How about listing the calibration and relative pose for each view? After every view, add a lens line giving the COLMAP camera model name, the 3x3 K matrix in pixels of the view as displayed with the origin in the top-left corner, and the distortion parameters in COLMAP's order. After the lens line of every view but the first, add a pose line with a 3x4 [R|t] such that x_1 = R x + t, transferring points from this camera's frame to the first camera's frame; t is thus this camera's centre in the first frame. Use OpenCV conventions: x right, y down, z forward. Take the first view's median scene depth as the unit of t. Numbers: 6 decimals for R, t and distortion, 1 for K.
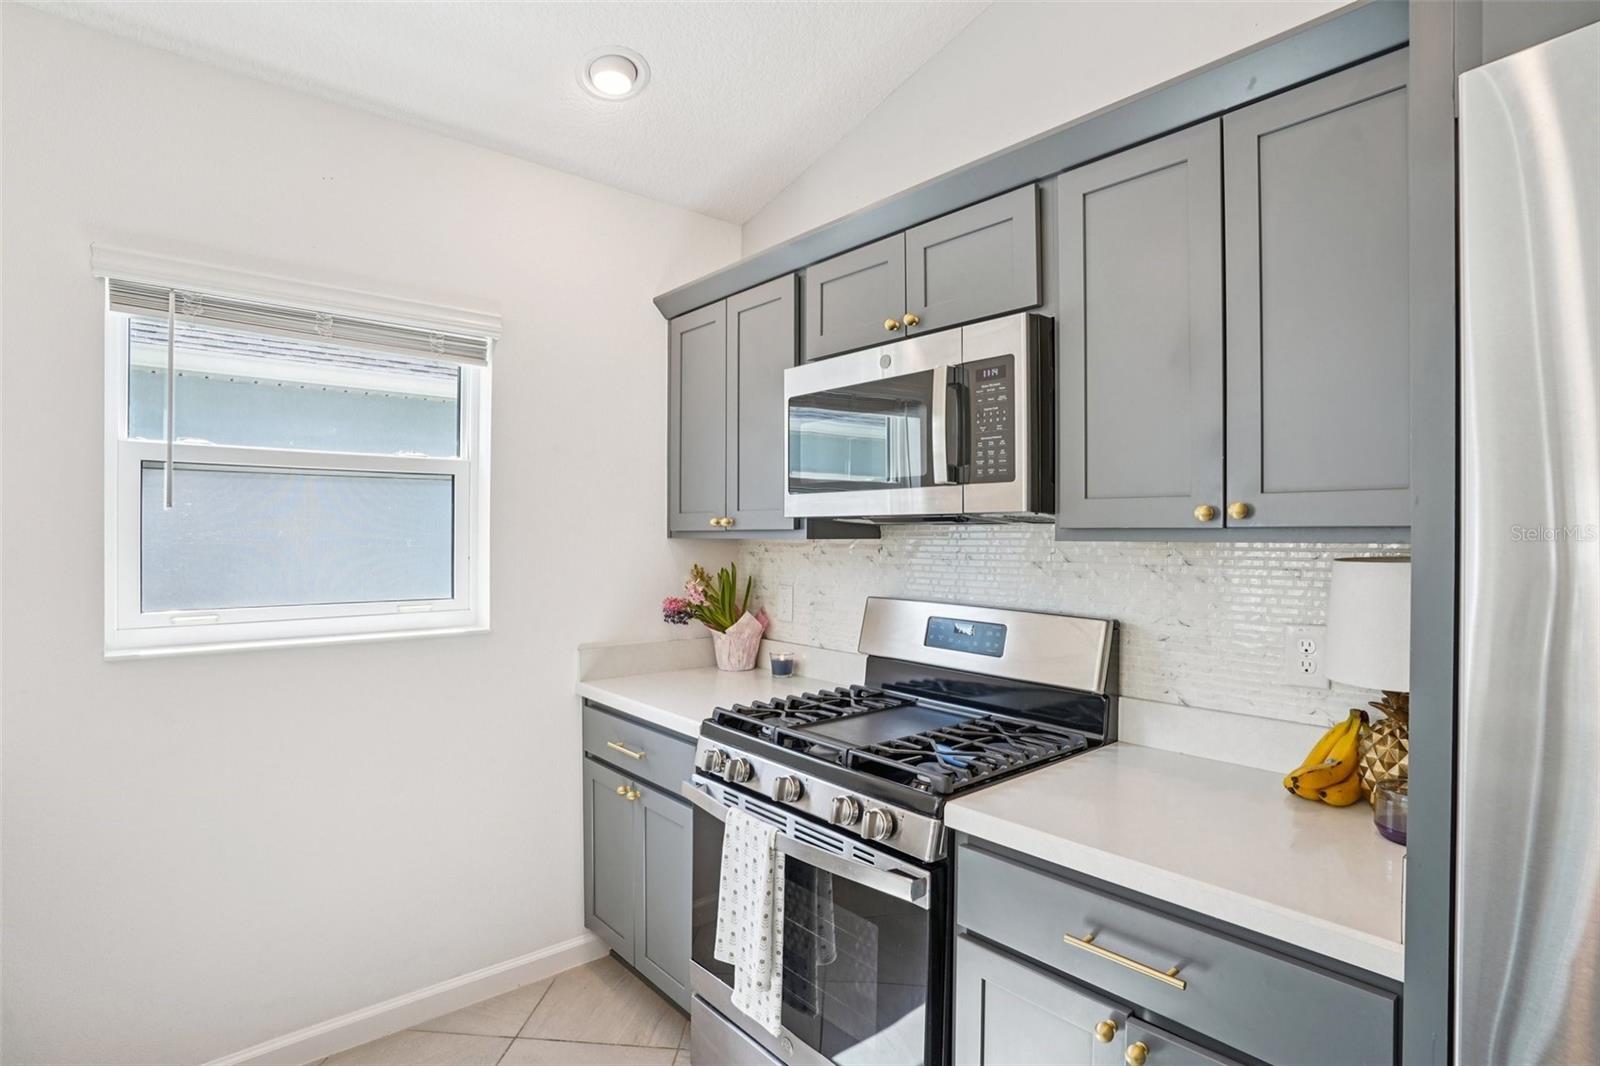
lens RADIAL K [[789.8, 0, 802.1], [0, 789.8, 540.4], [0, 0, 1]] dist [-0.046563, 0.000020]
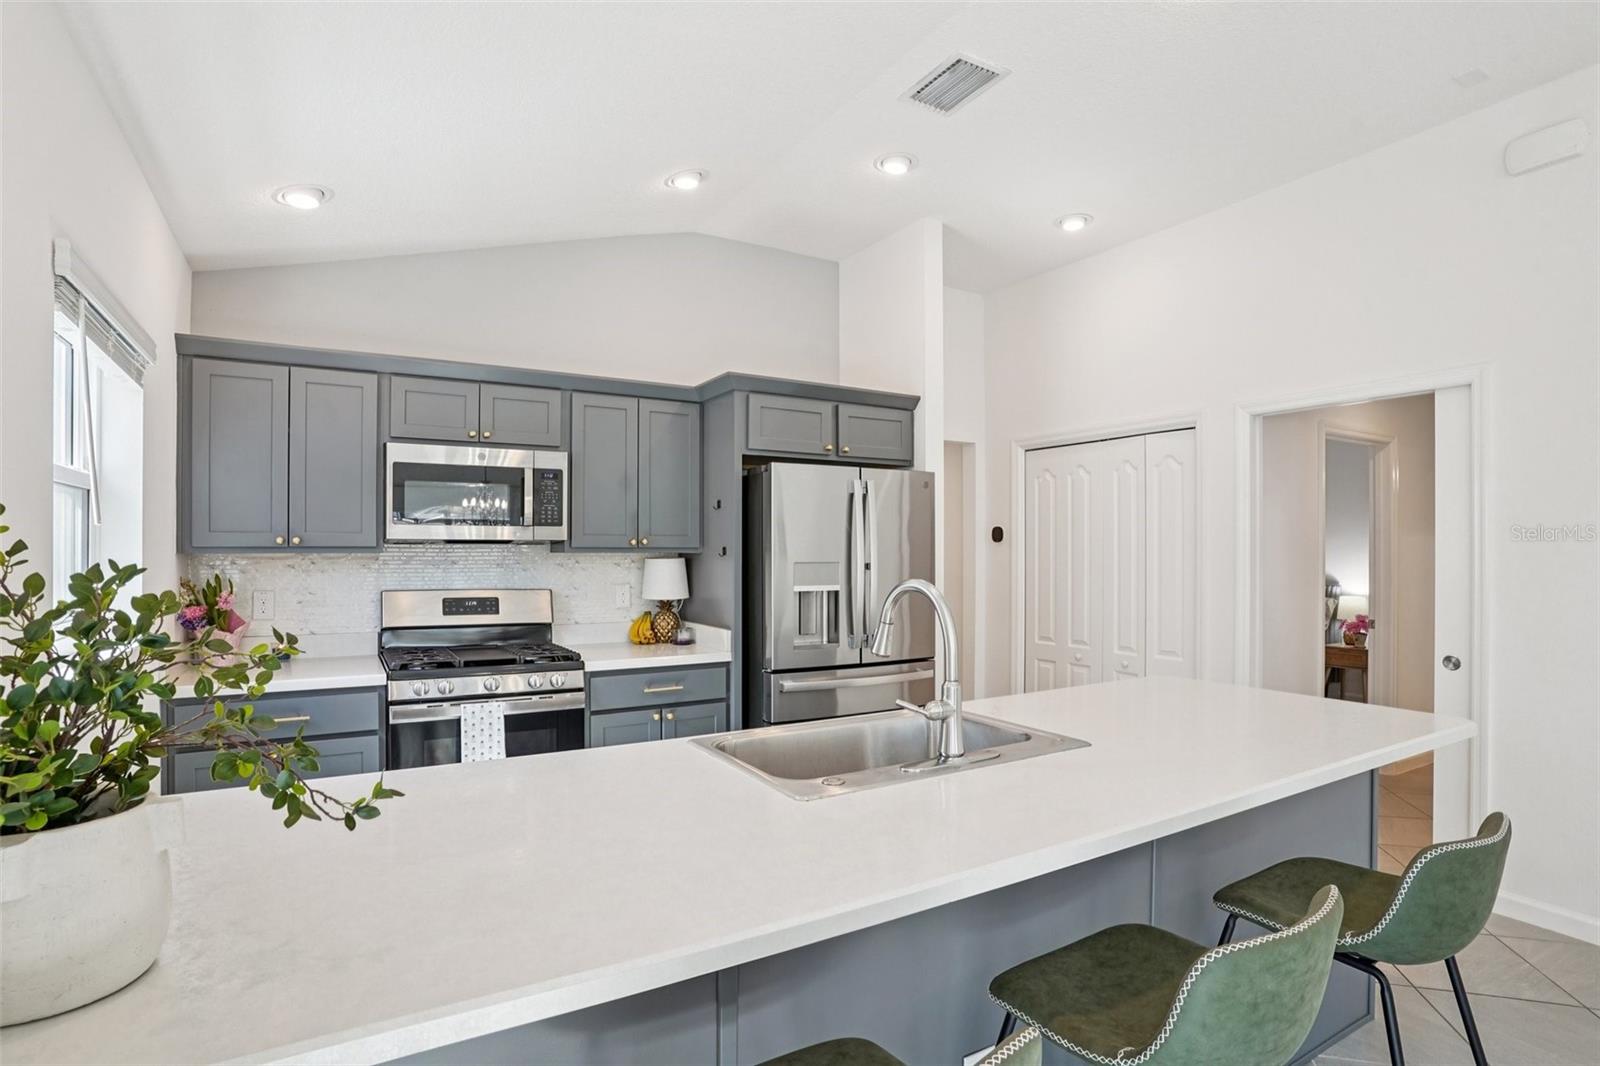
lens RADIAL K [[789.8, 0, 802.1], [0, 789.8, 540.4], [0, 0, 1]] dist [-0.046563, 0.000020]
pose [[0.177610, 0.005347, 0.984086, -1.737463], [0.006066, 0.999960, -0.006528, -0.015382], [-0.984082, 0.007129, 0.177570, -0.071225]]
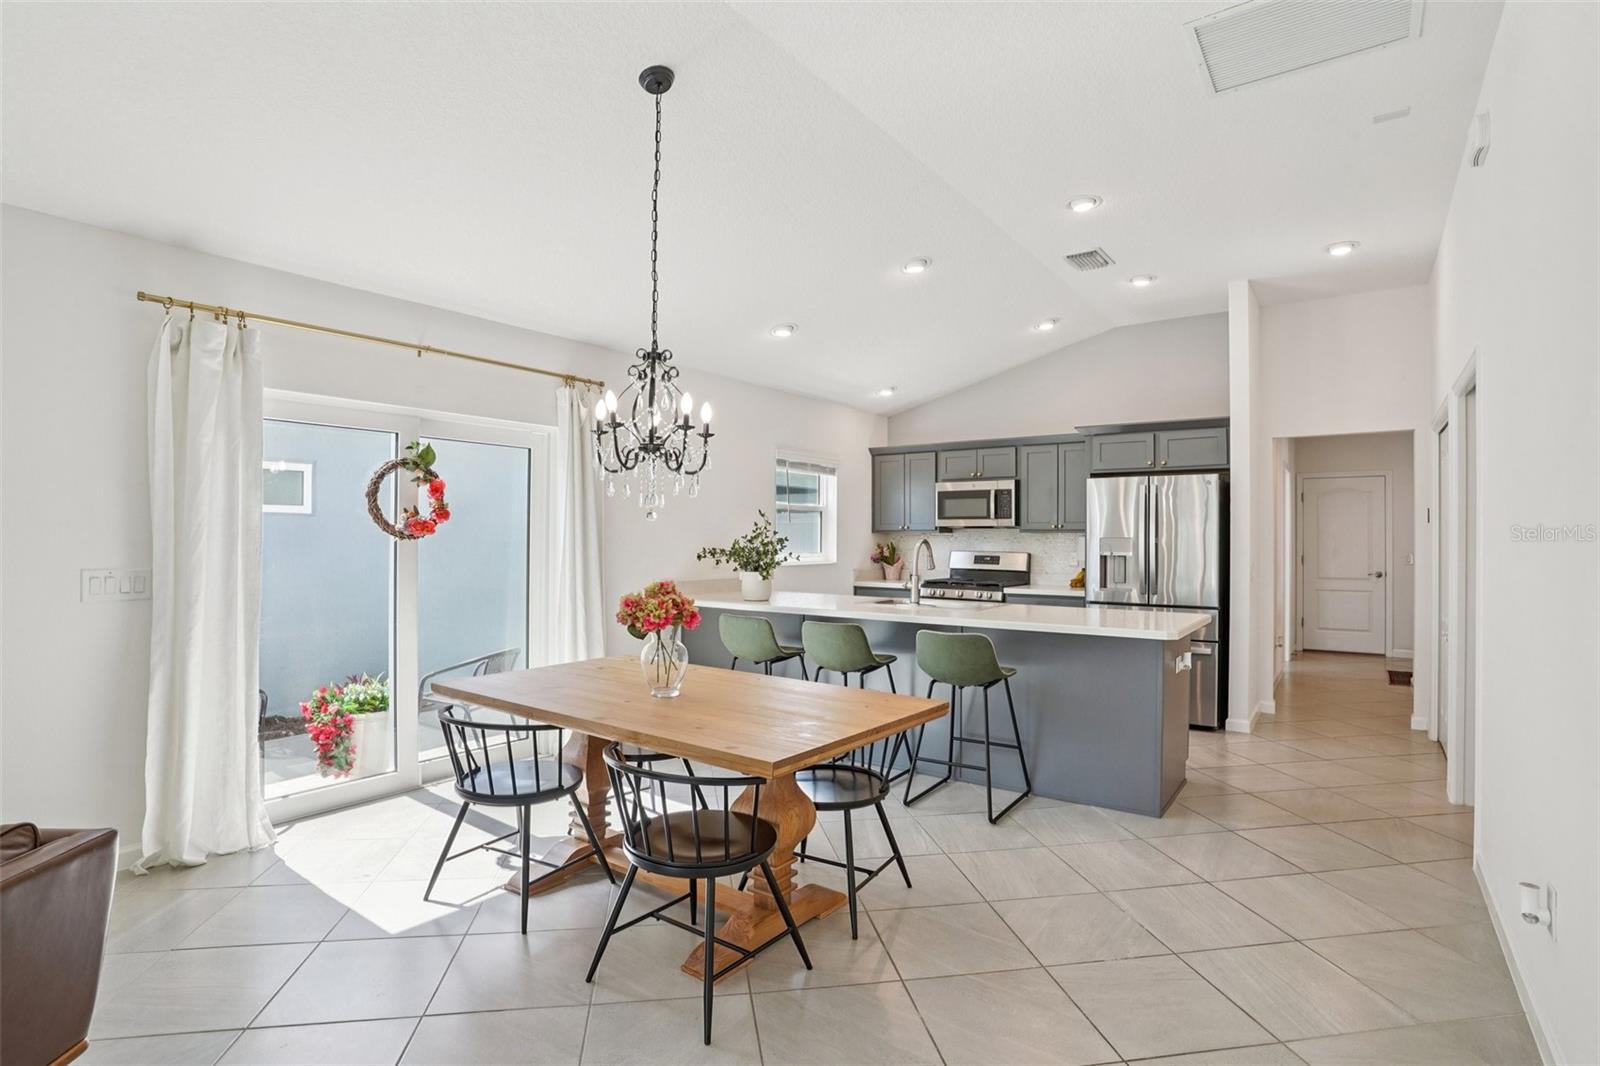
lens RADIAL K [[789.8, 0, 802.1], [0, 789.8, 540.4], [0, 0, 1]] dist [-0.046563, 0.000020]
pose [[0.972788, 0.000538, 0.231696, -1.757251], [-0.000218, 0.999999, -0.001408, 0.047361], [-0.231696, 0.001319, 0.972787, -2.787889]]
